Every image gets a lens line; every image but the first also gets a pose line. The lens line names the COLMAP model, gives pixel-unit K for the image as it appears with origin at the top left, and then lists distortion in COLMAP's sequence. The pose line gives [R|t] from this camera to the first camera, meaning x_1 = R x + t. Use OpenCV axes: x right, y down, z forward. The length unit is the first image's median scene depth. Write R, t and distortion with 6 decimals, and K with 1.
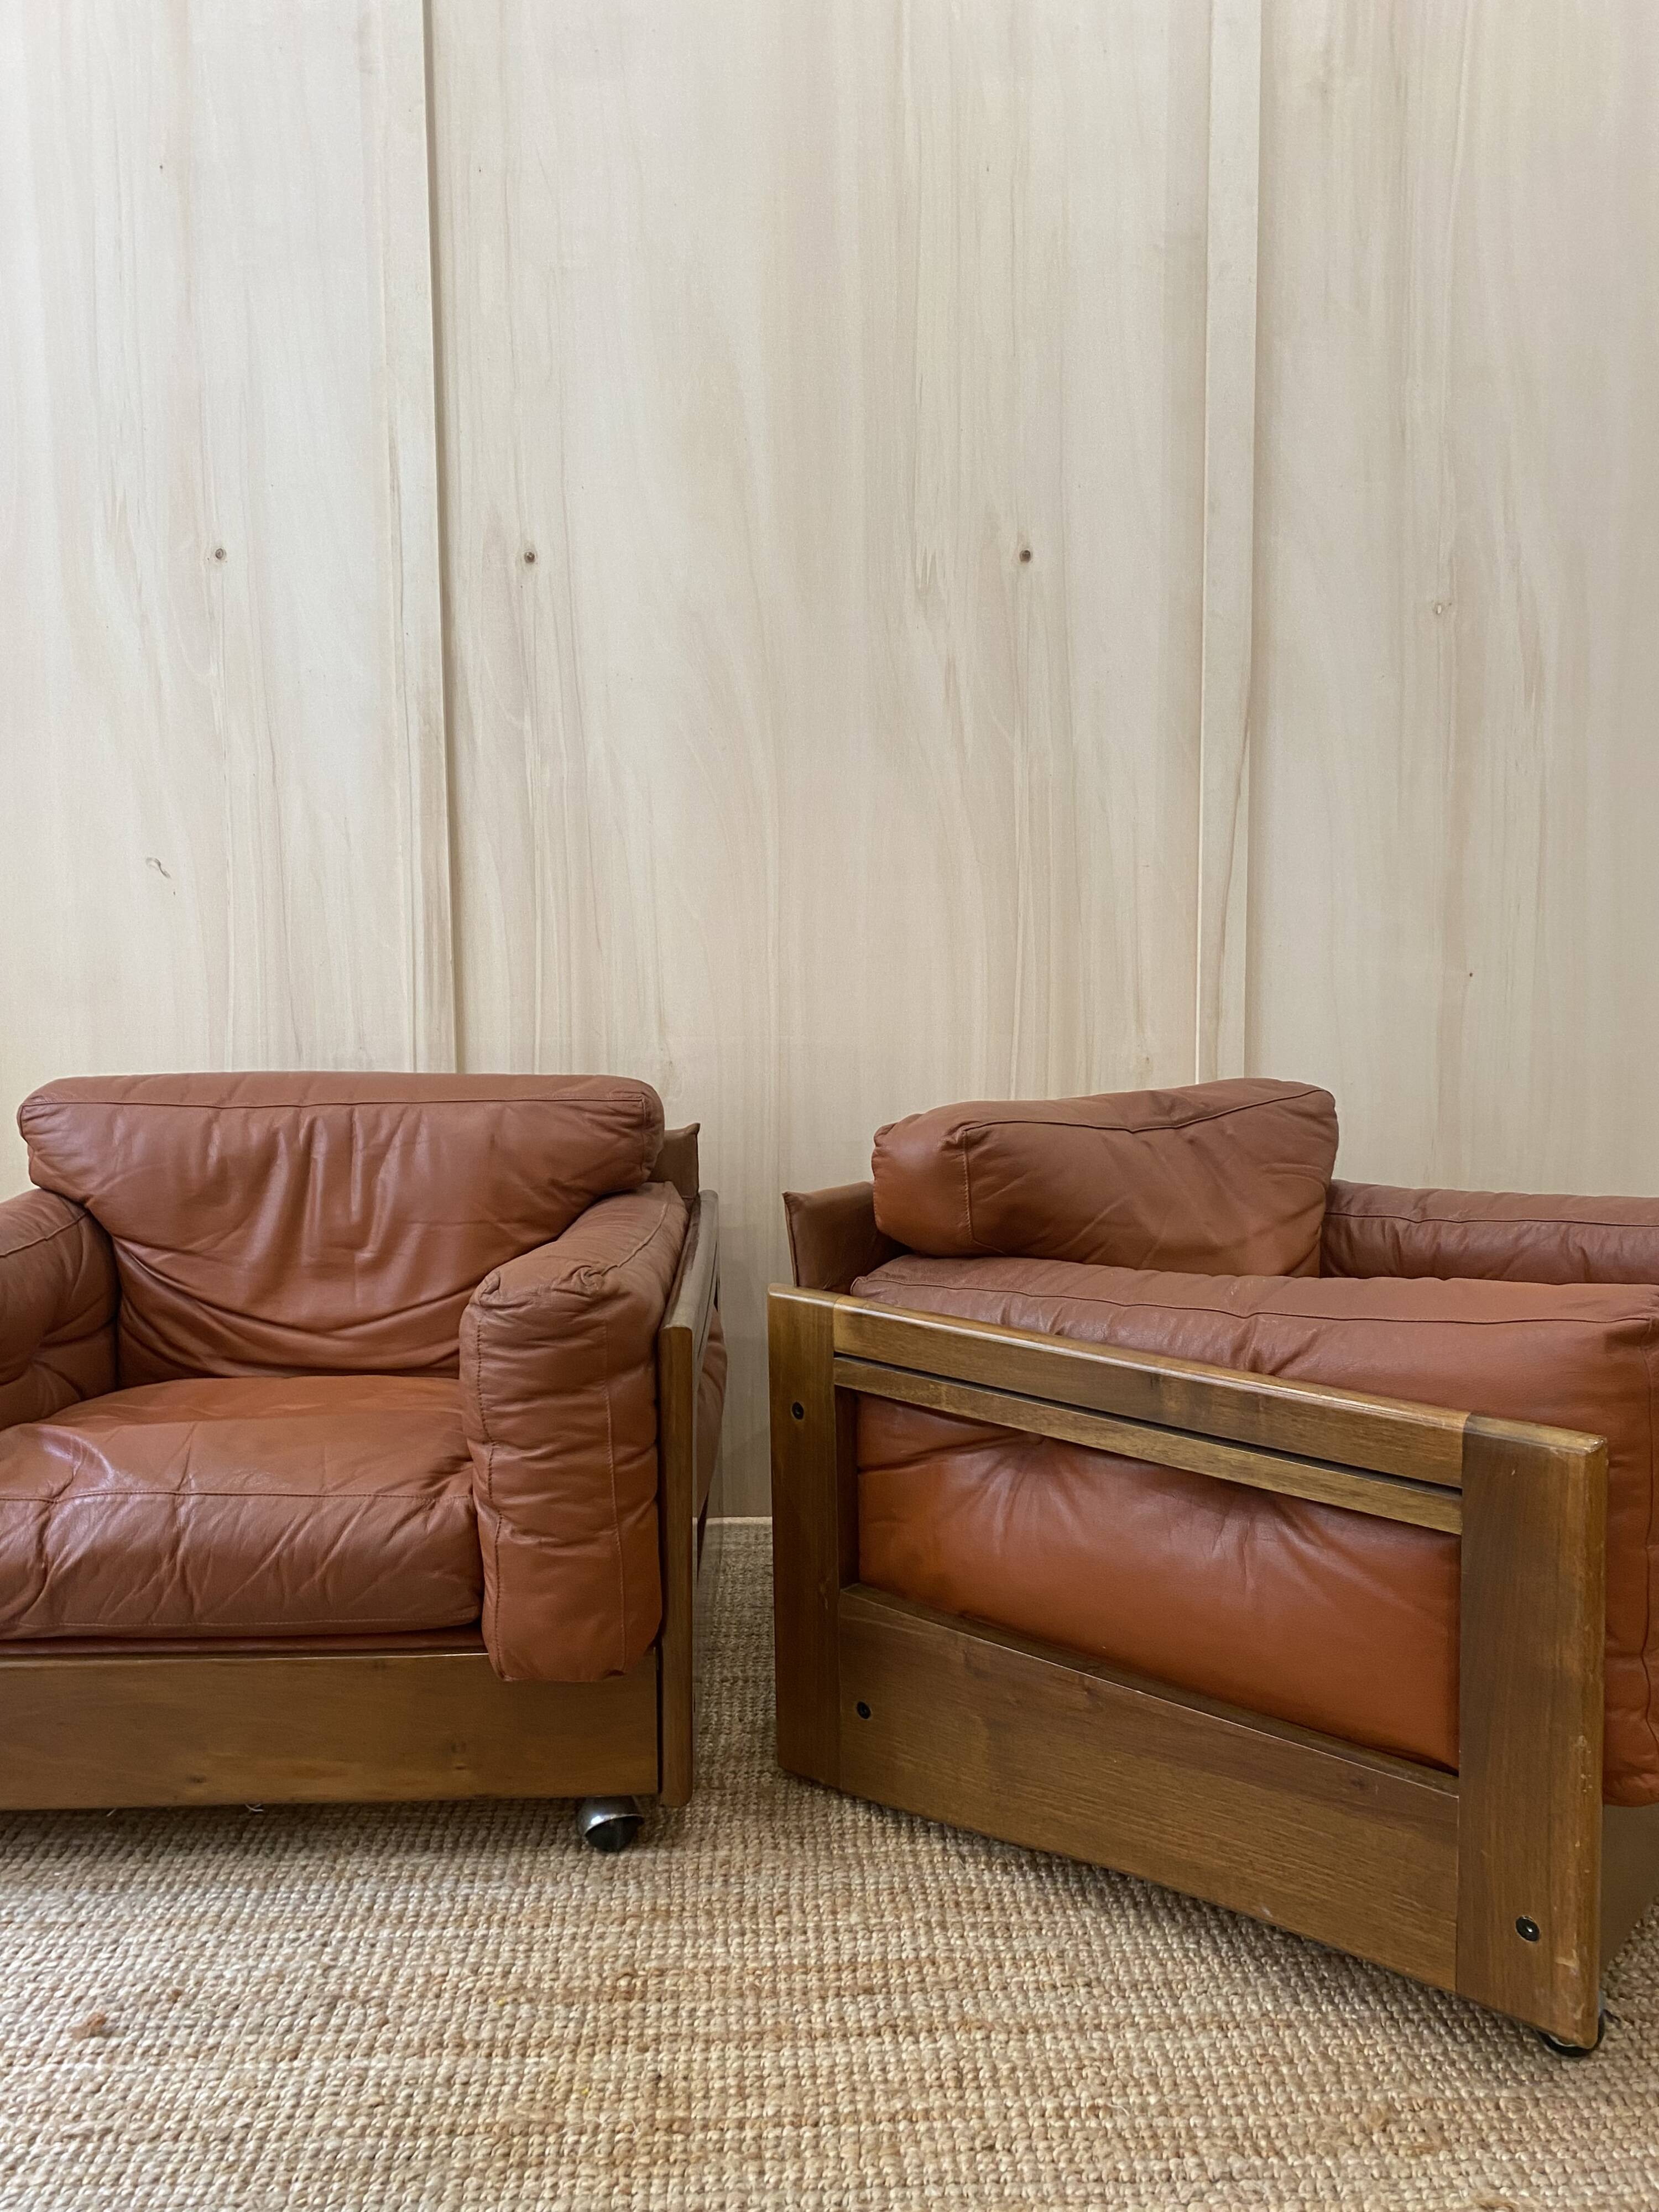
lens RADIAL K [[1689.4, 0, 831.5], [0, 1689.4, 1082.8], [0, 0, 1]] dist [0.014522, -0.016960]
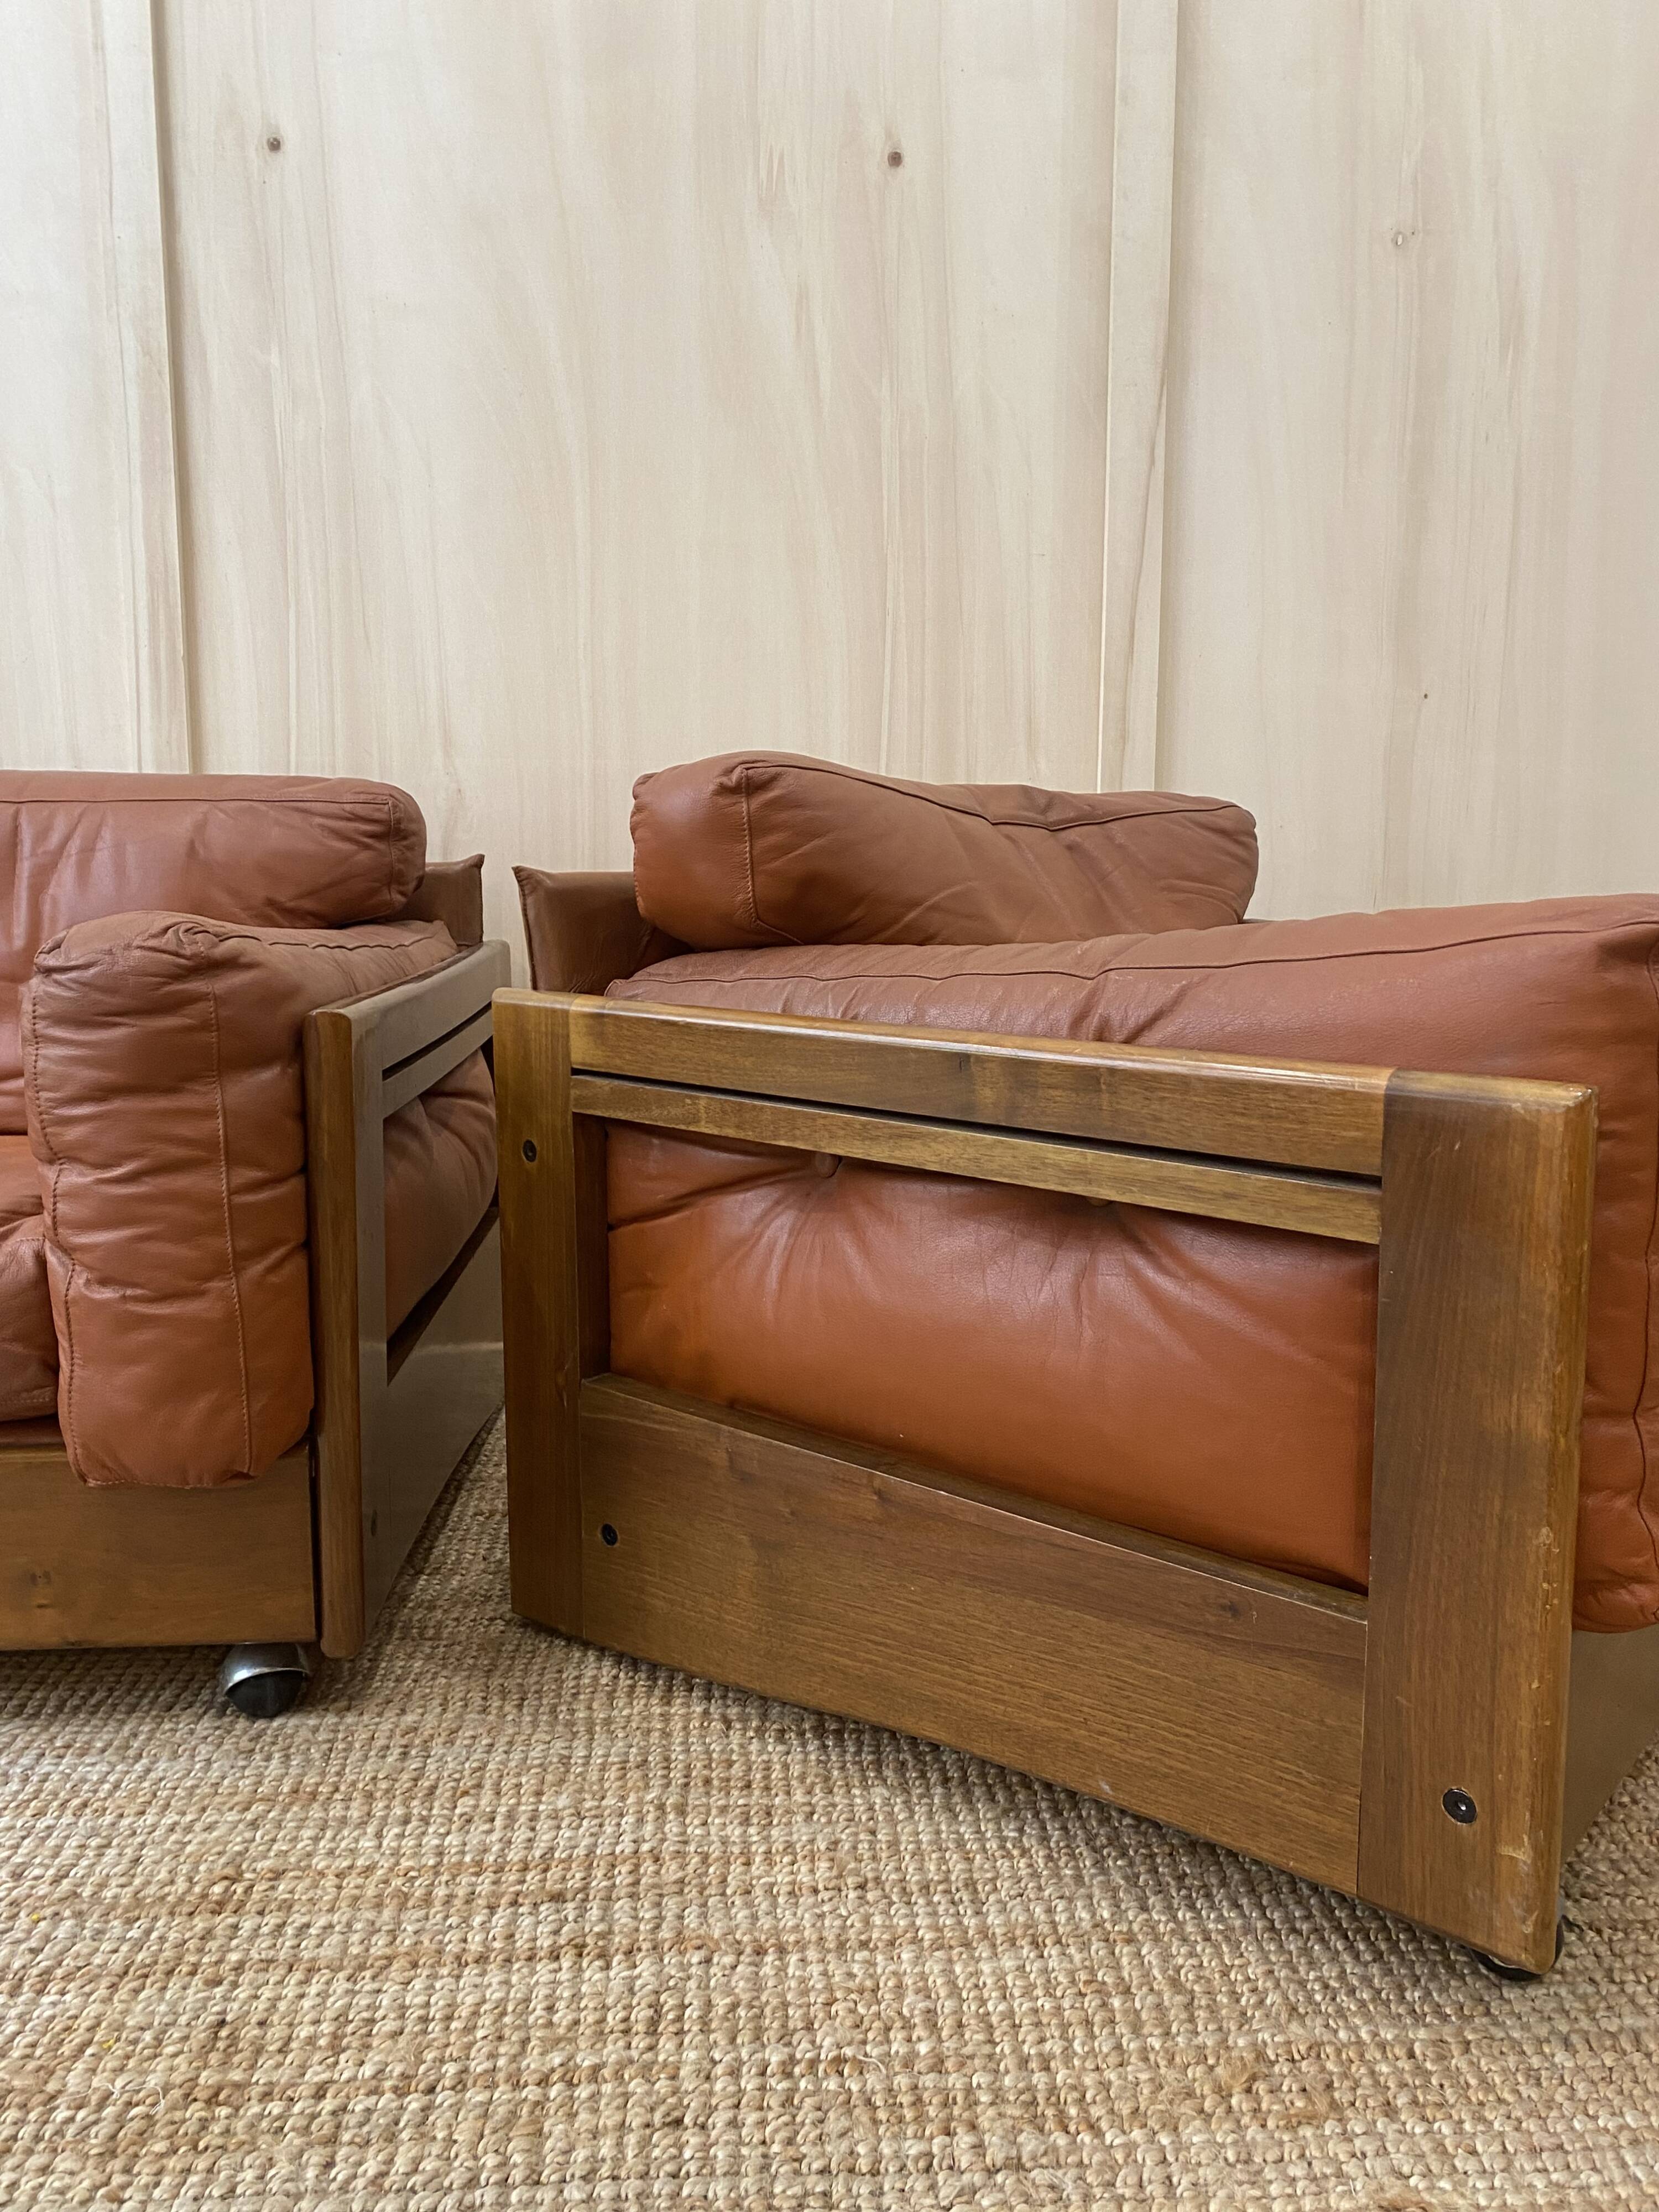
lens RADIAL K [[1689.4, 0, 848.3], [0, 1689.4, 1080.0], [0, 0, 1]] dist [0.014522, -0.016960]
pose [[0.999517, 0.007340, 0.030211, 0.118442], [-0.008838, 0.998723, 0.049744, 0.146627], [-0.029807, -0.049987, 0.998305, 0.284312]]
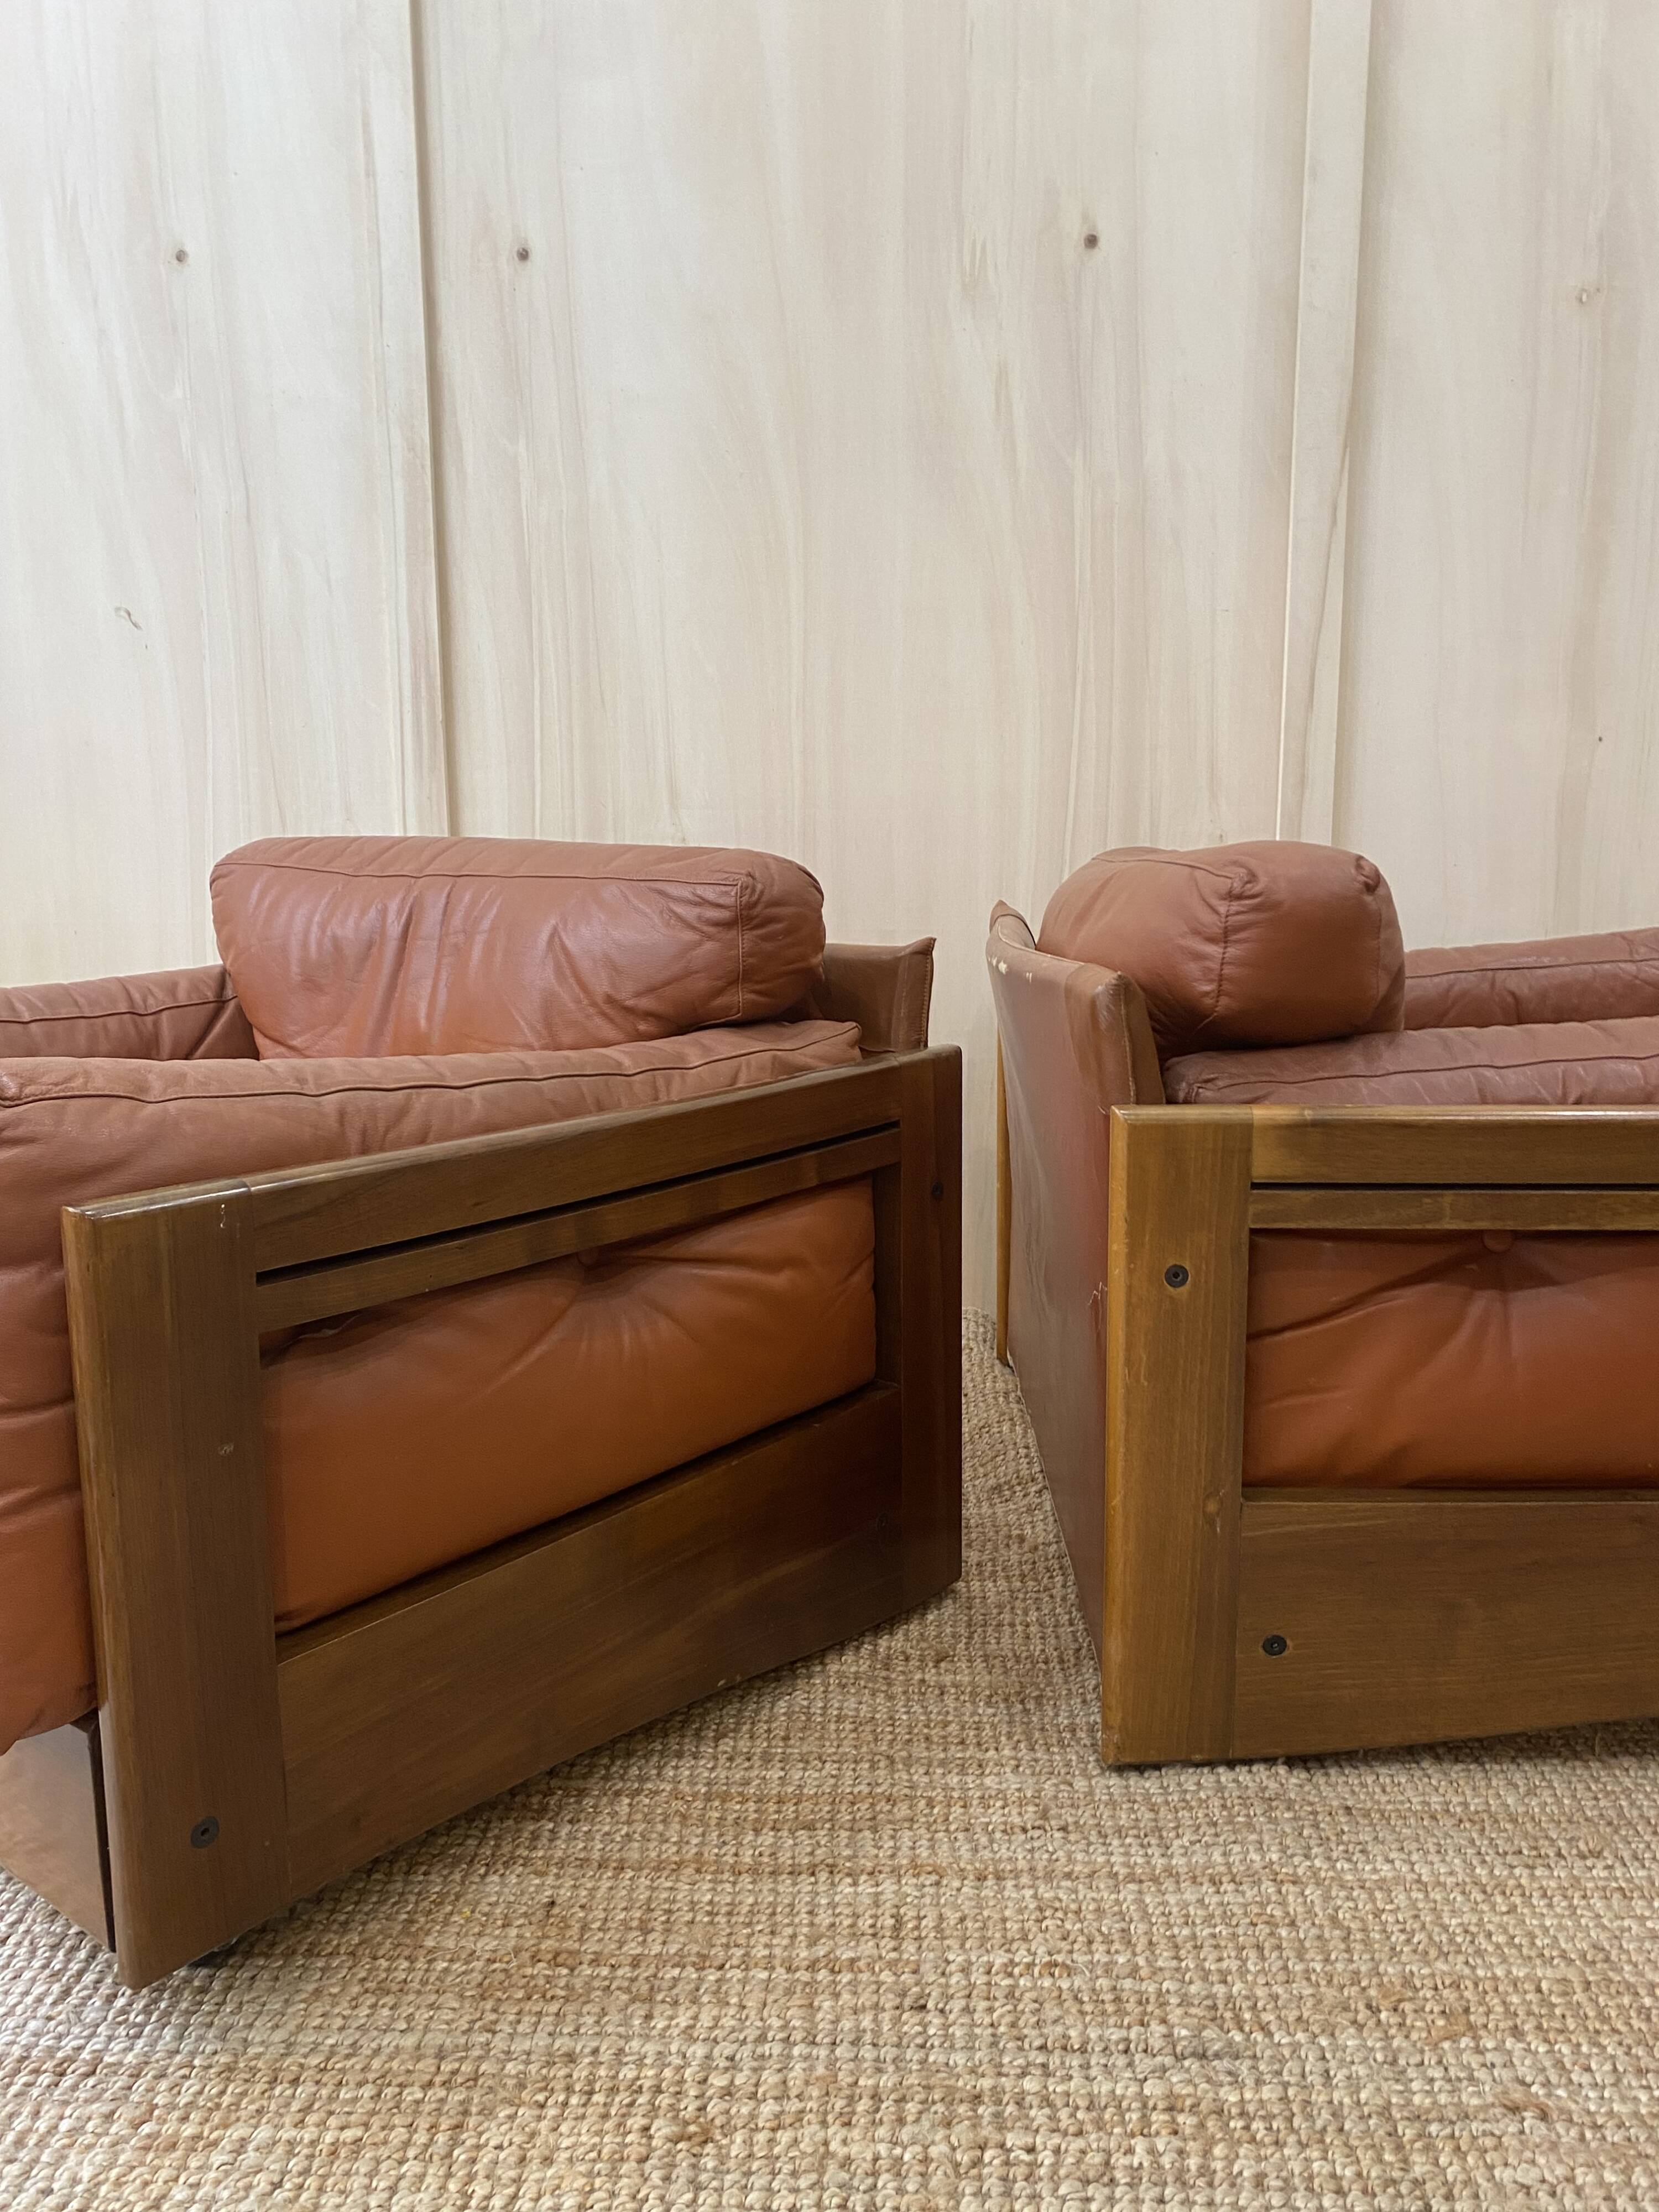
lens RADIAL K [[1689.4, 0, 832.5], [0, 1689.4, 1112.0], [0, 0, 1]] dist [0.014522, -0.016960]
pose [[0.997233, 0.015895, -0.072624, 0.088440], [-0.009507, 0.996121, 0.087480, 0.092491], [0.073733, -0.086548, 0.993515, 0.161843]]
